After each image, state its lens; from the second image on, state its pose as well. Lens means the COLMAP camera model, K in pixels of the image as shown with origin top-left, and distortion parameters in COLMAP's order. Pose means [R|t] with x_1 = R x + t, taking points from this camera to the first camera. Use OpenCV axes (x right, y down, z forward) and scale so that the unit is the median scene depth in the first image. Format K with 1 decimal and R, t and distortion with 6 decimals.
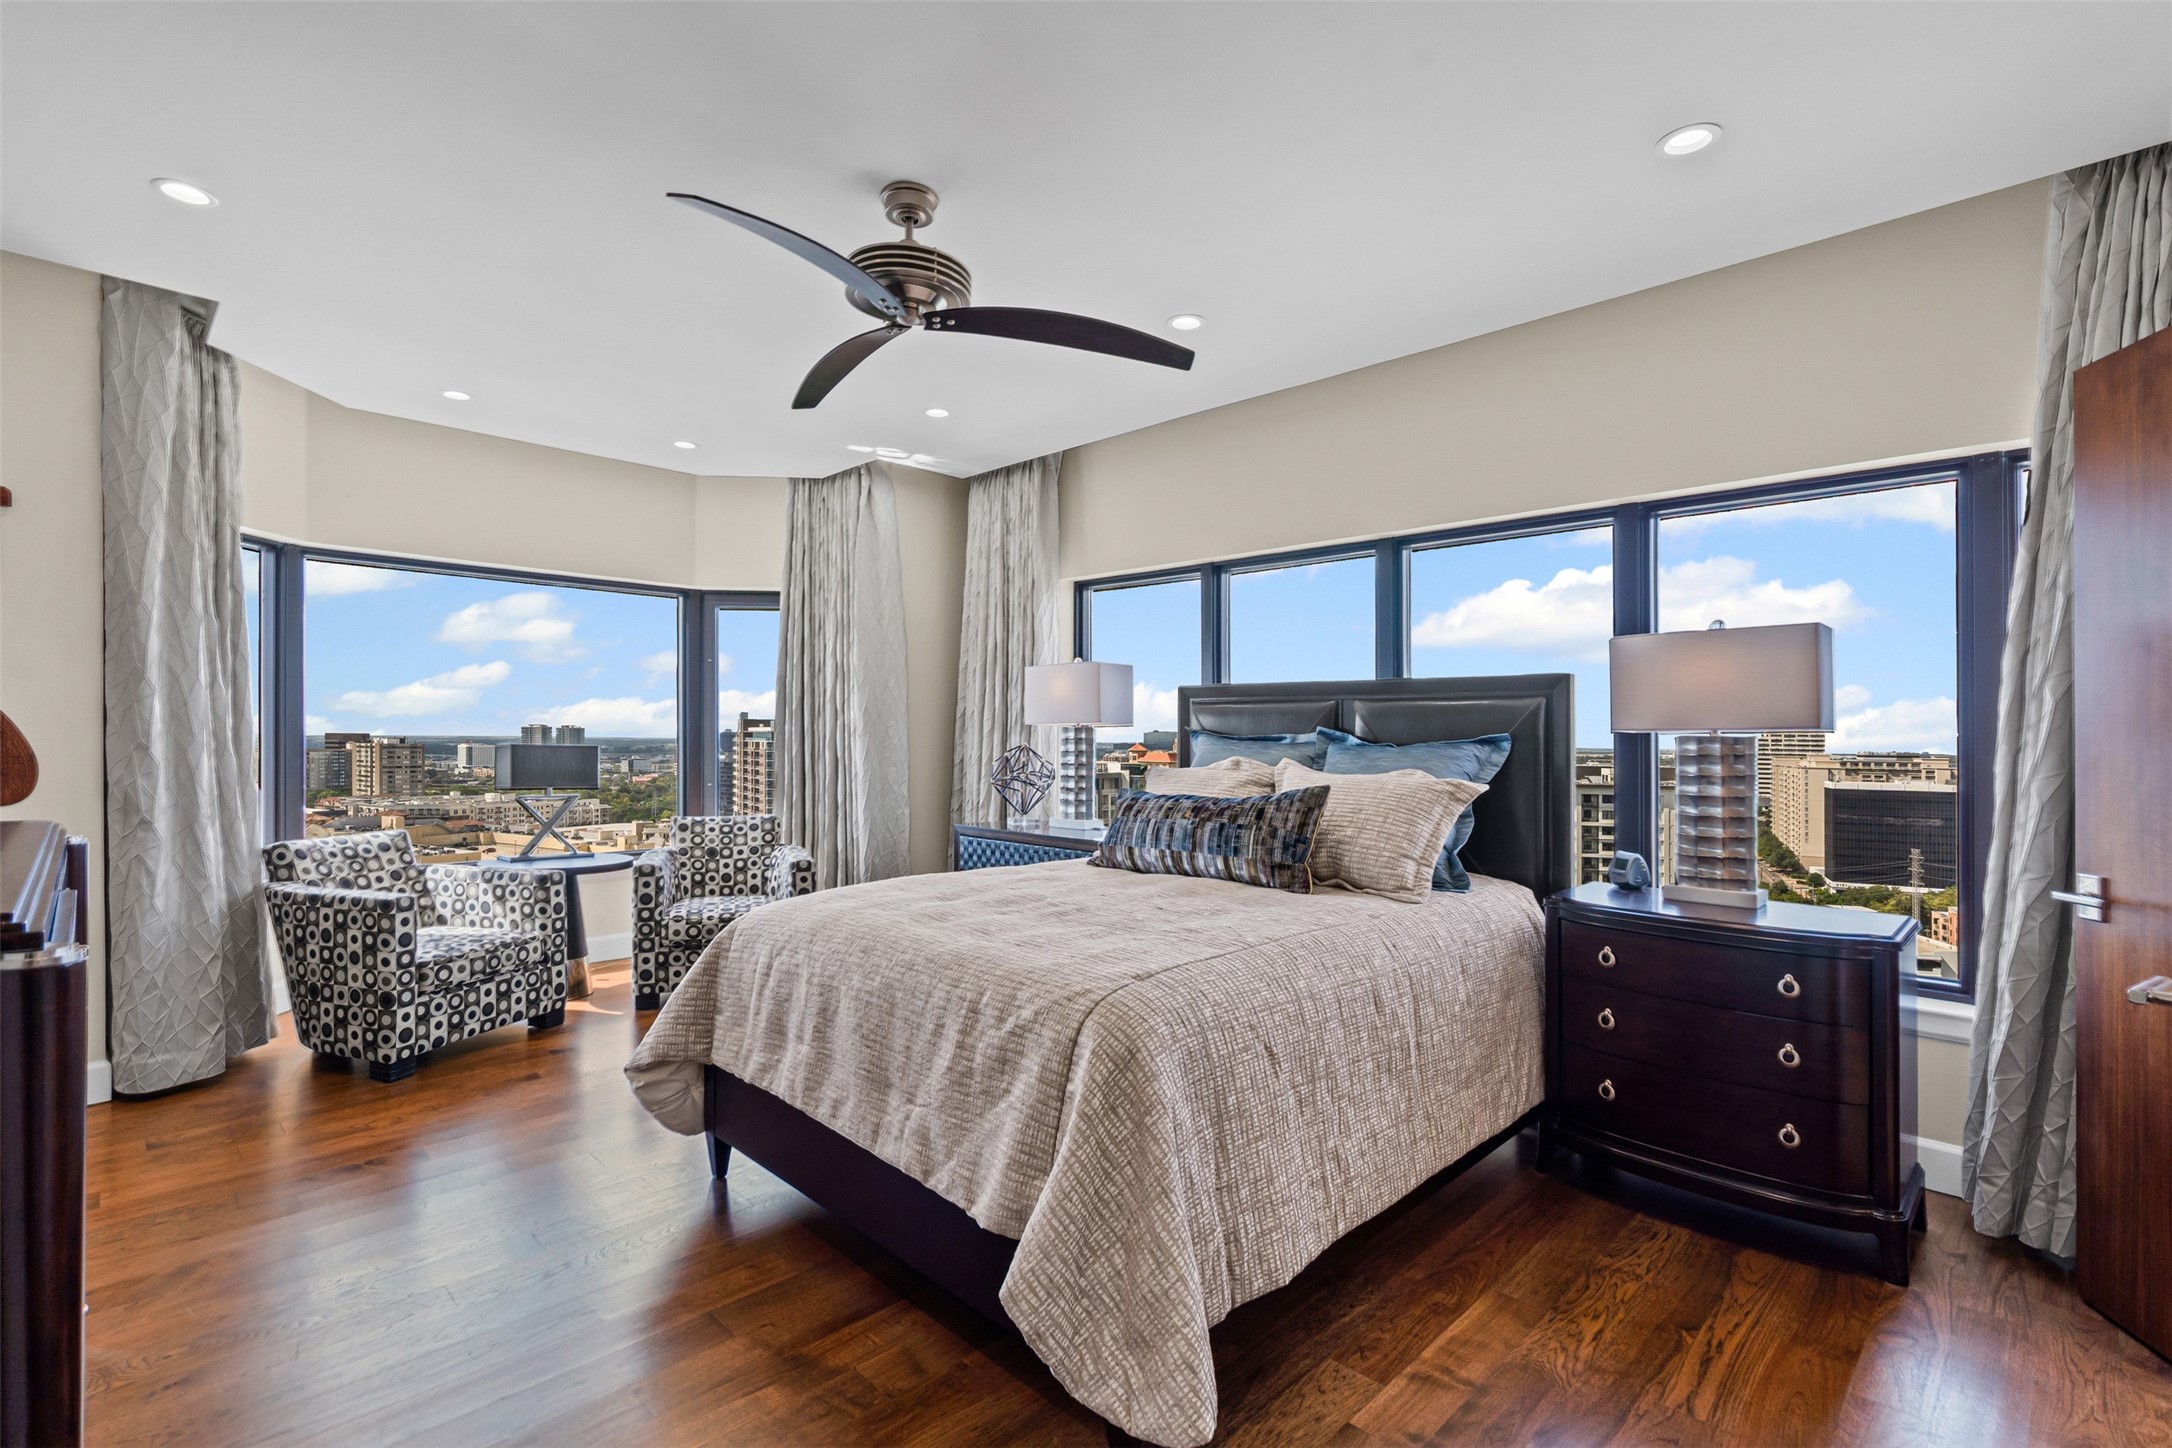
lens RADIAL K [[1001.4, 0, 1068.6], [0, 1001.4, 732.2], [0, 0, 1]] dist [-0.002248, 0.000862]
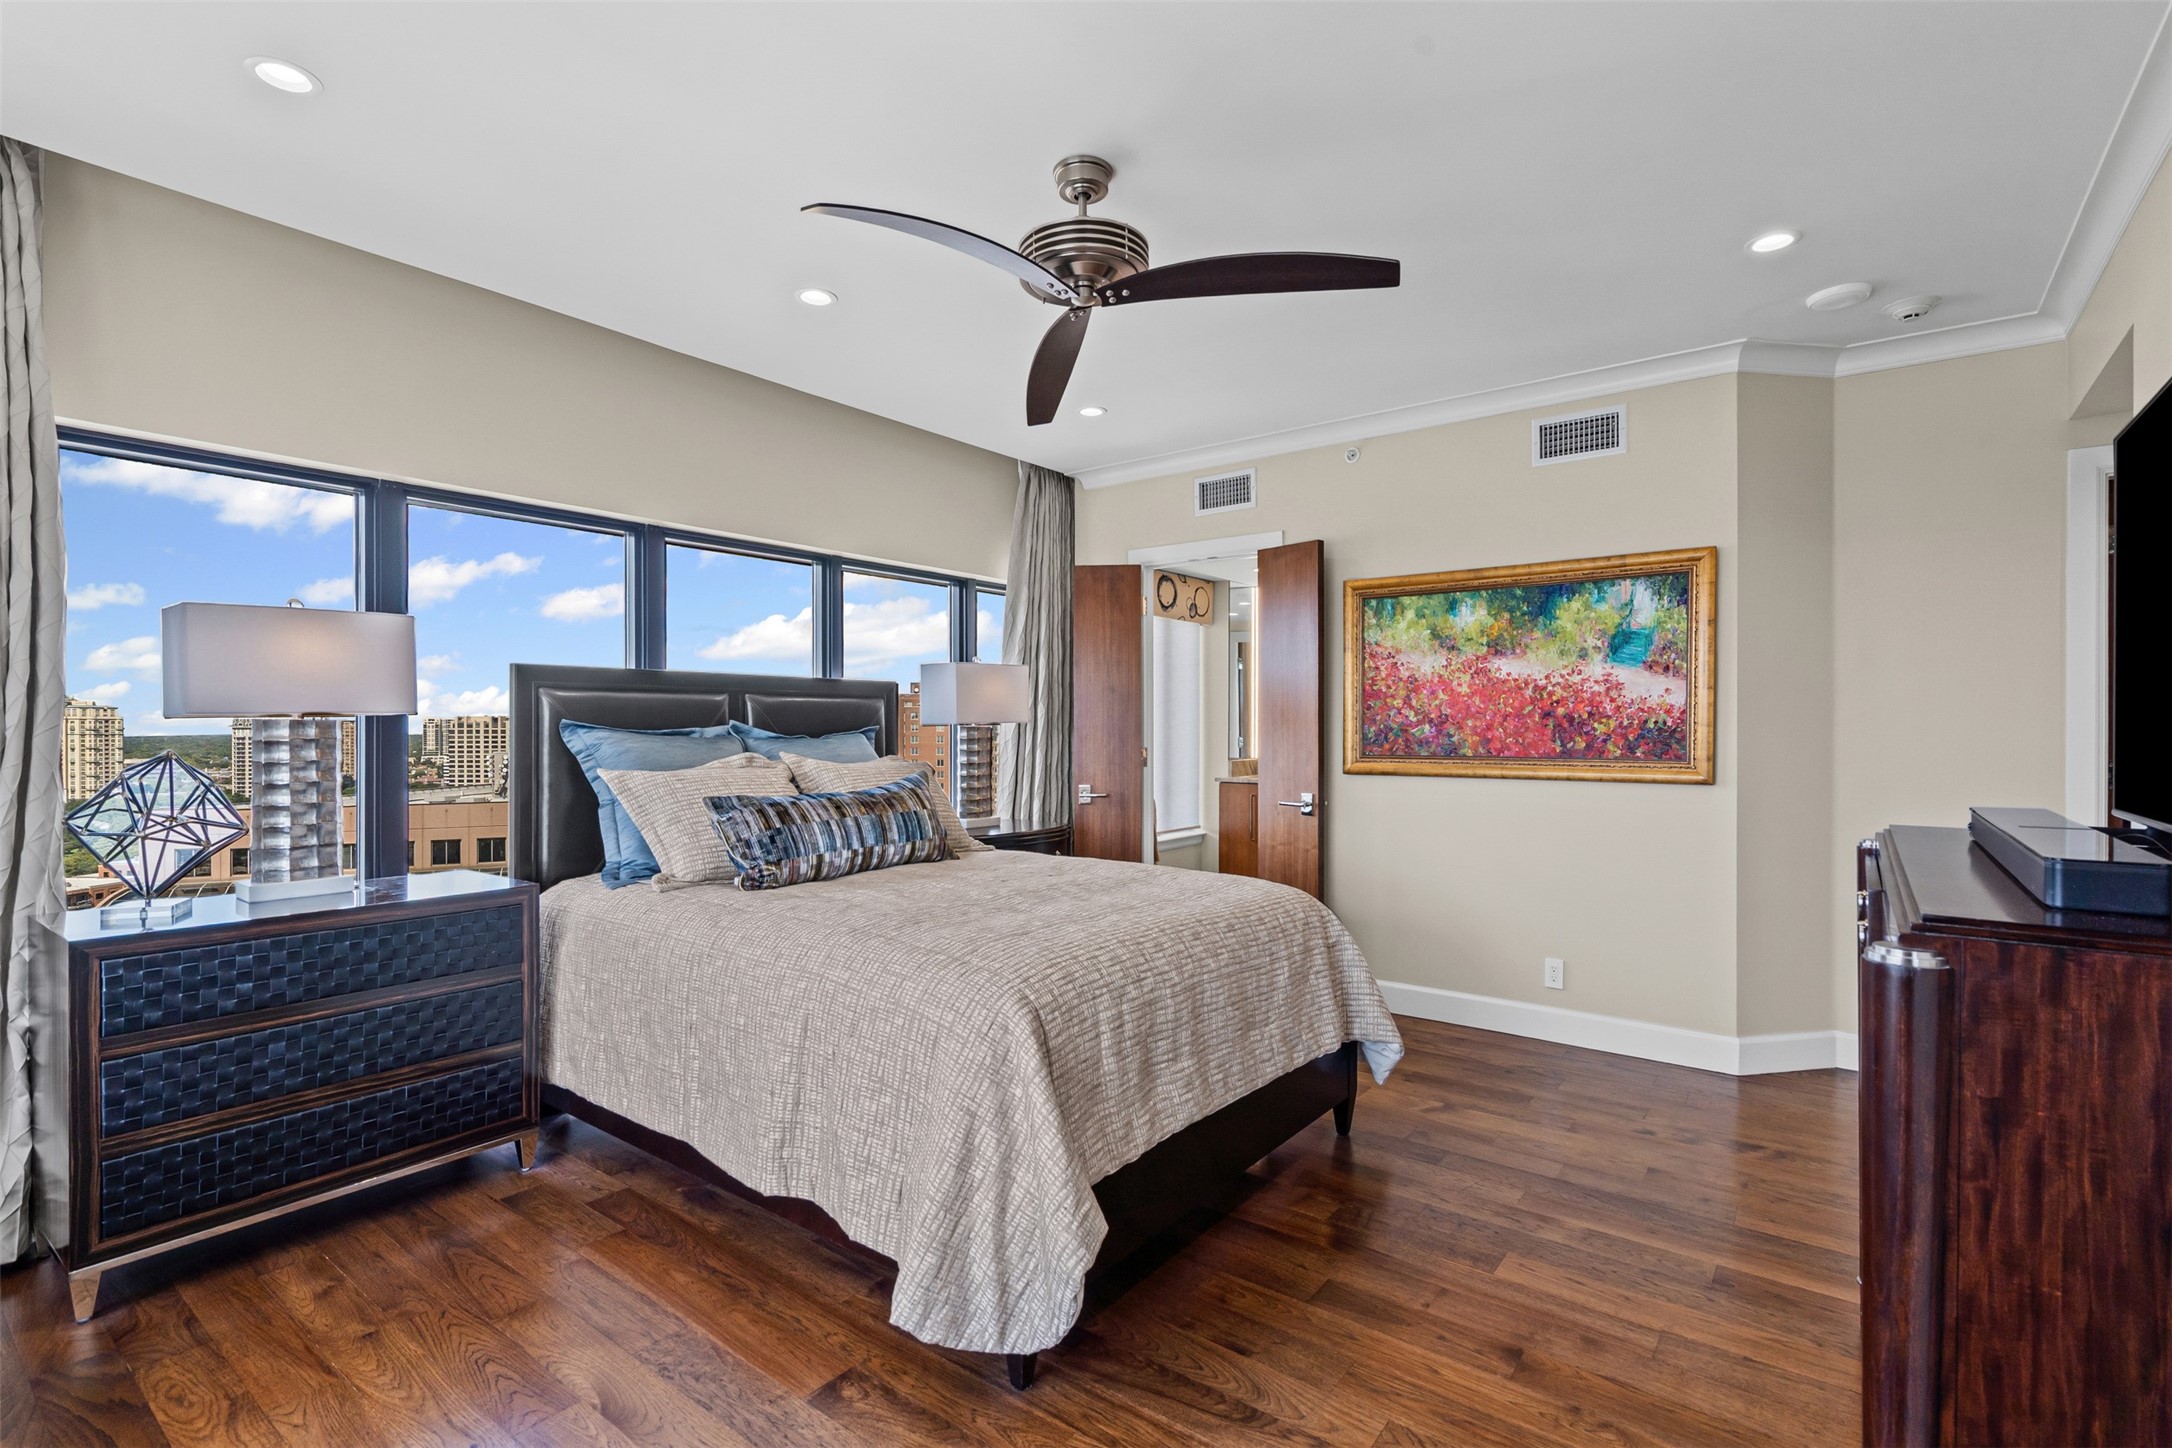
lens RADIAL K [[1001.4, 0, 1068.6], [0, 1001.4, 732.2], [0, 0, 1]] dist [-0.002248, 0.000862]
pose [[-0.132411, -0.013889, 0.991098, -0.846560], [-0.000425, 0.999903, 0.013956, -0.007404], [-0.991195, 0.001427, -0.132404, 0.879006]]
